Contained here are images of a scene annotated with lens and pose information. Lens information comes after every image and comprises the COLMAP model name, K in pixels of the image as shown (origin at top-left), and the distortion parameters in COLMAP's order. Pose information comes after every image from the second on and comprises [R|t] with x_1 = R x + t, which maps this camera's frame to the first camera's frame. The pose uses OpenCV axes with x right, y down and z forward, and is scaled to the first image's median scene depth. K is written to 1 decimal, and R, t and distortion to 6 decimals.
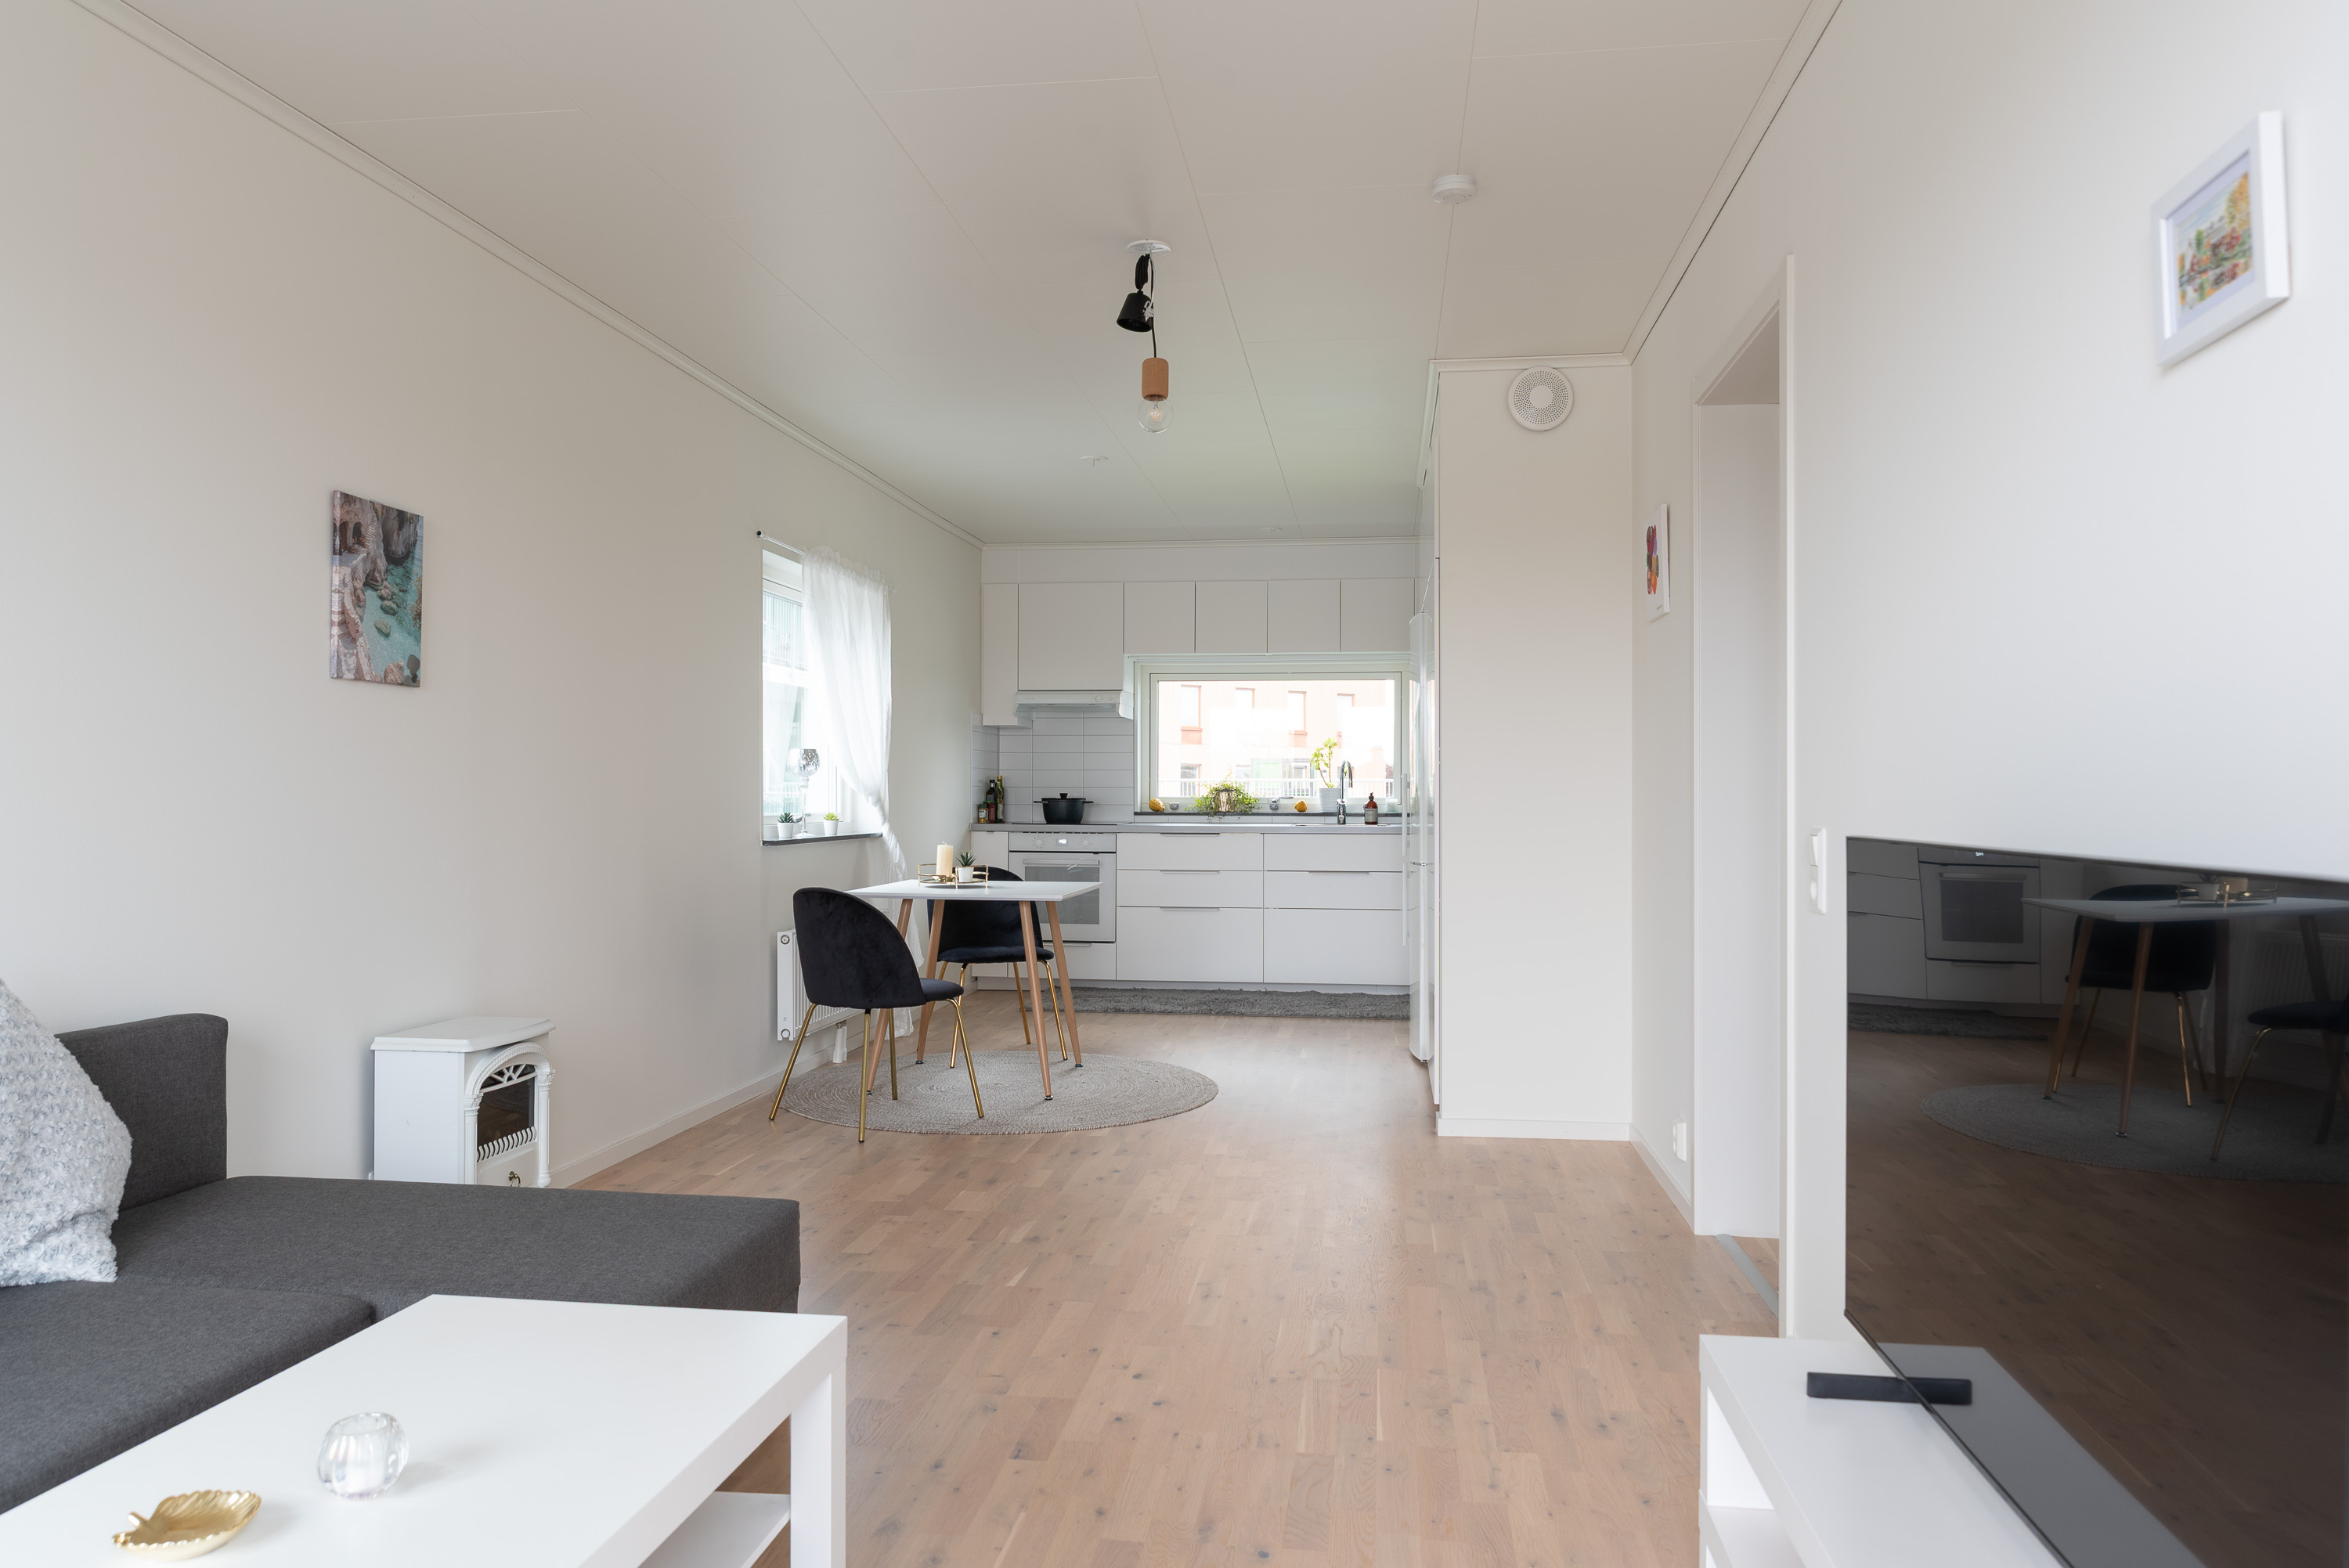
lens RADIAL K [[1629.0, 0, 1133.2], [0, 1629.0, 787.7], [0, 0, 1]] dist [0.010976, -0.004823]
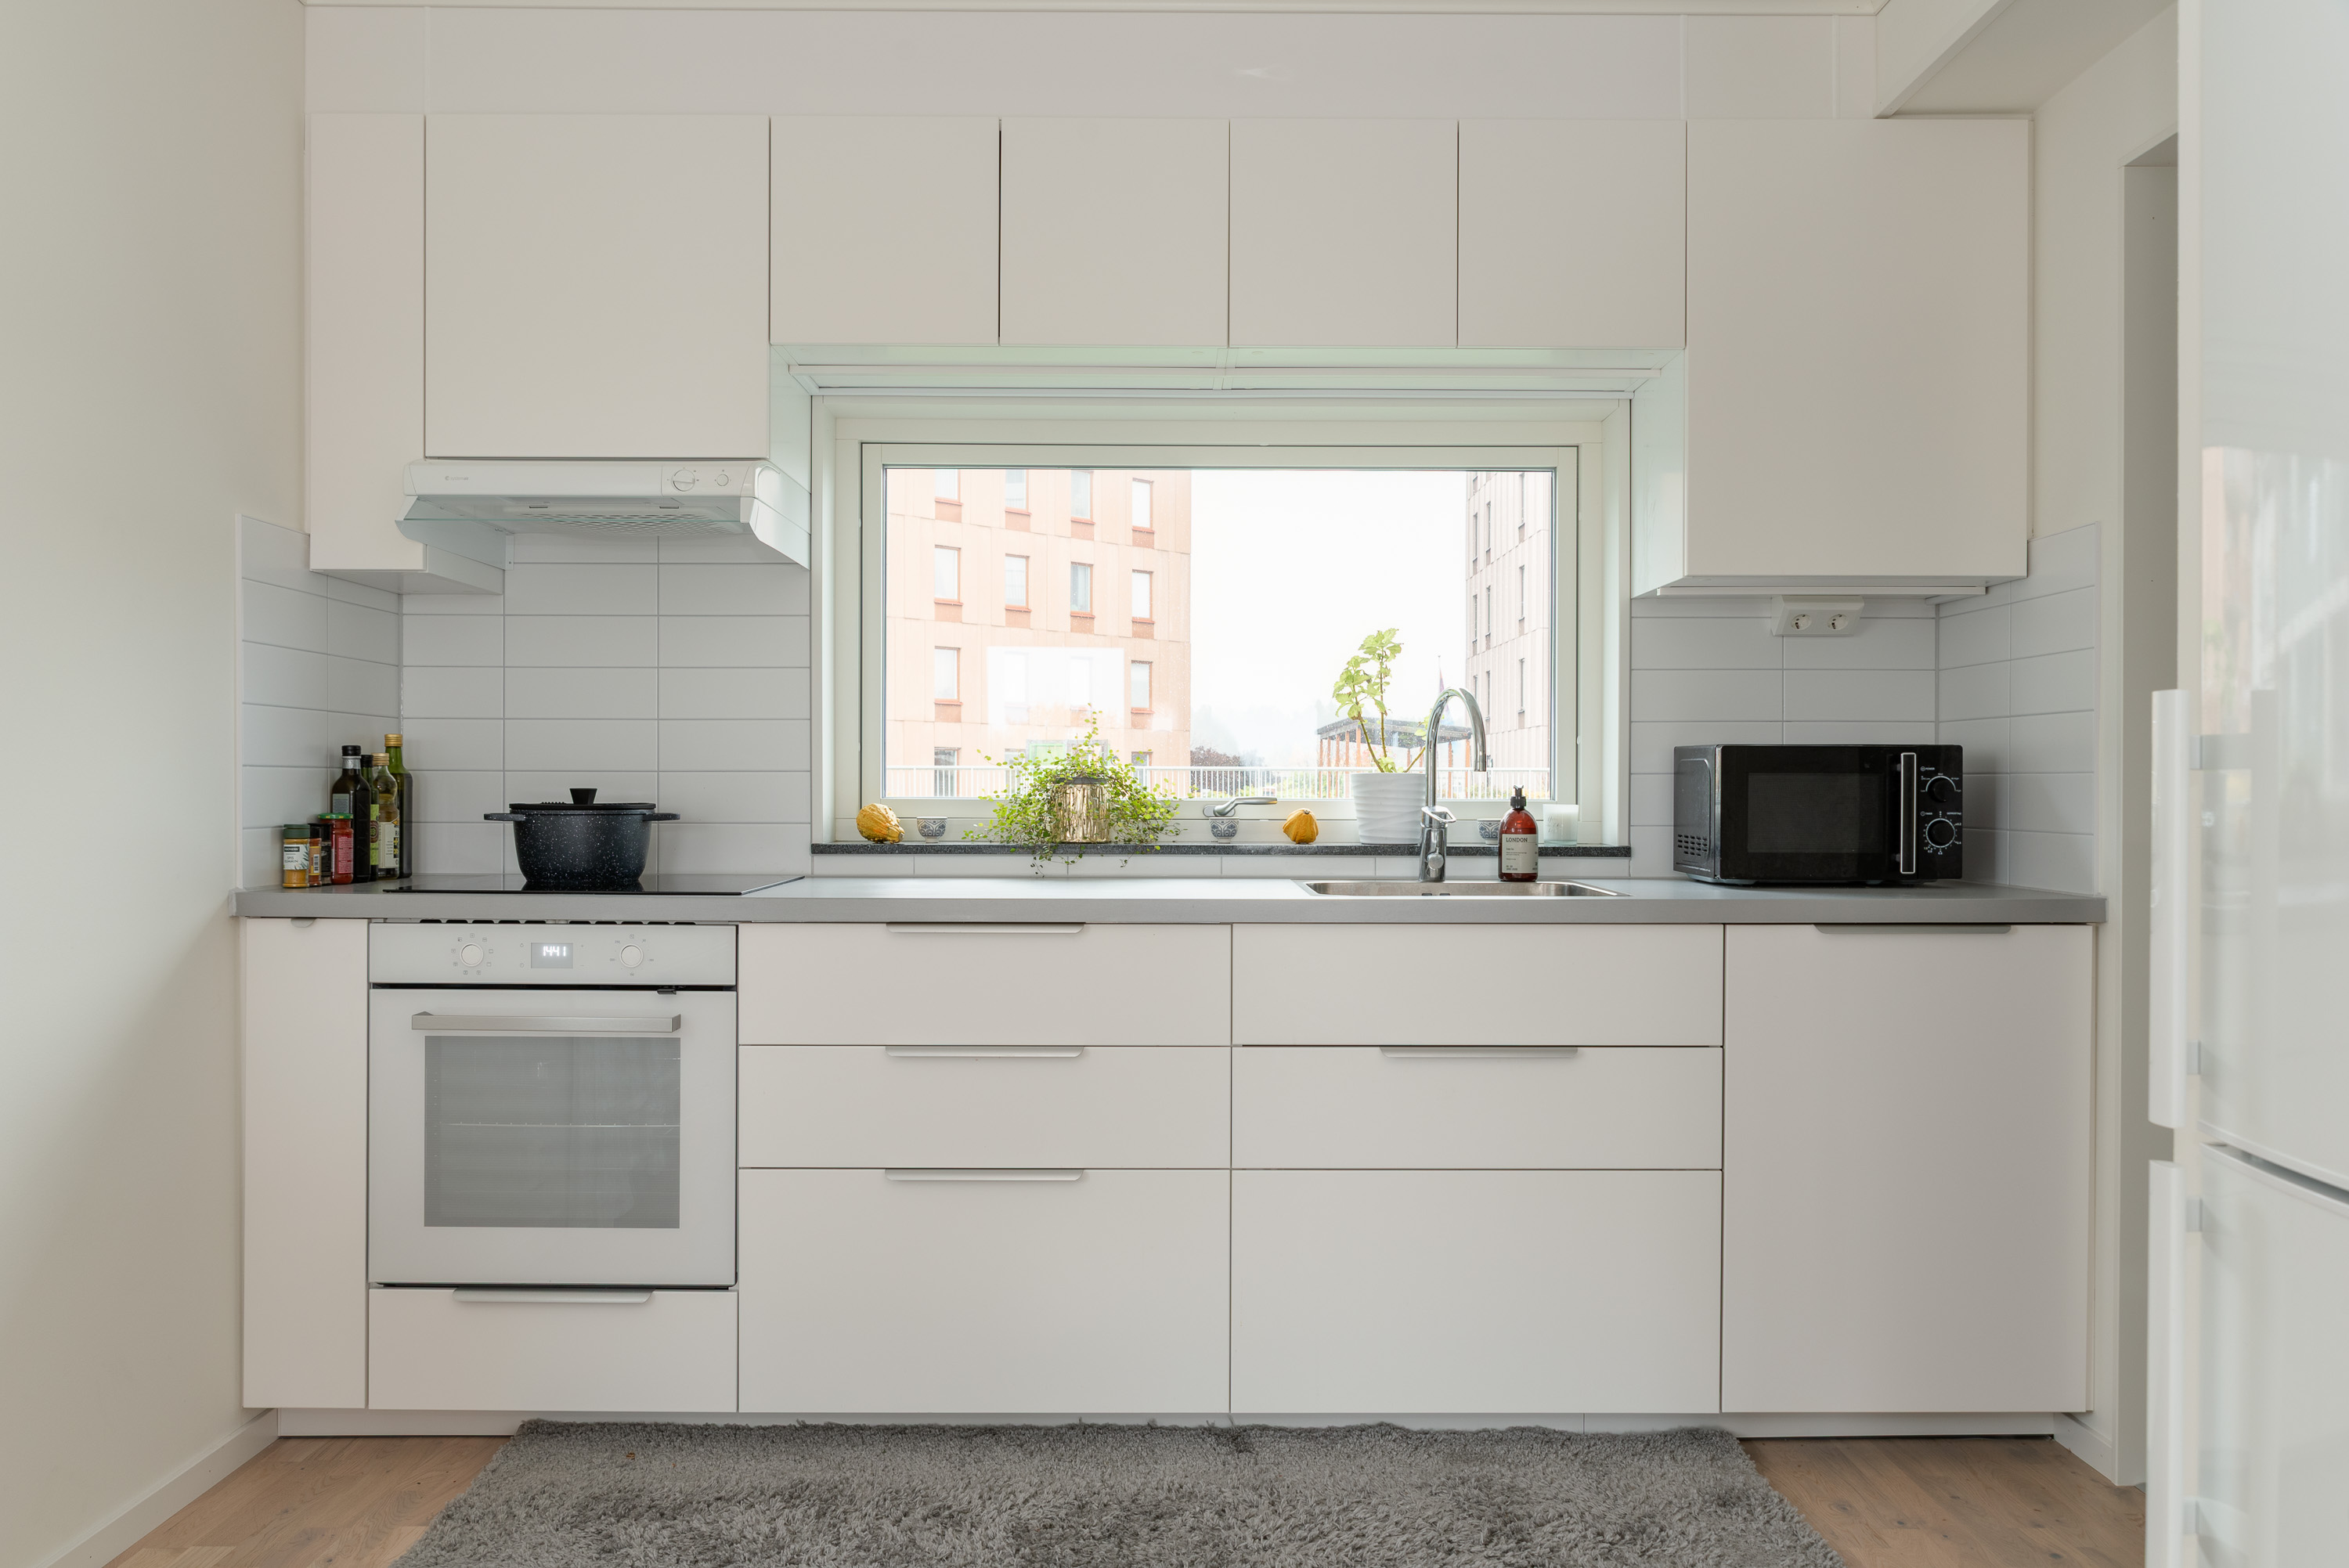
lens RADIAL K [[1629.0, 0, 1133.2], [0, 1629.0, 787.7], [0, 0, 1]] dist [0.010976, -0.004823]
pose [[0.988445, -0.000206, 0.151579, 0.015380], [-0.000618, 0.999985, 0.005391, 0.001456], [-0.151578, -0.005423, 0.988430, 0.666224]]
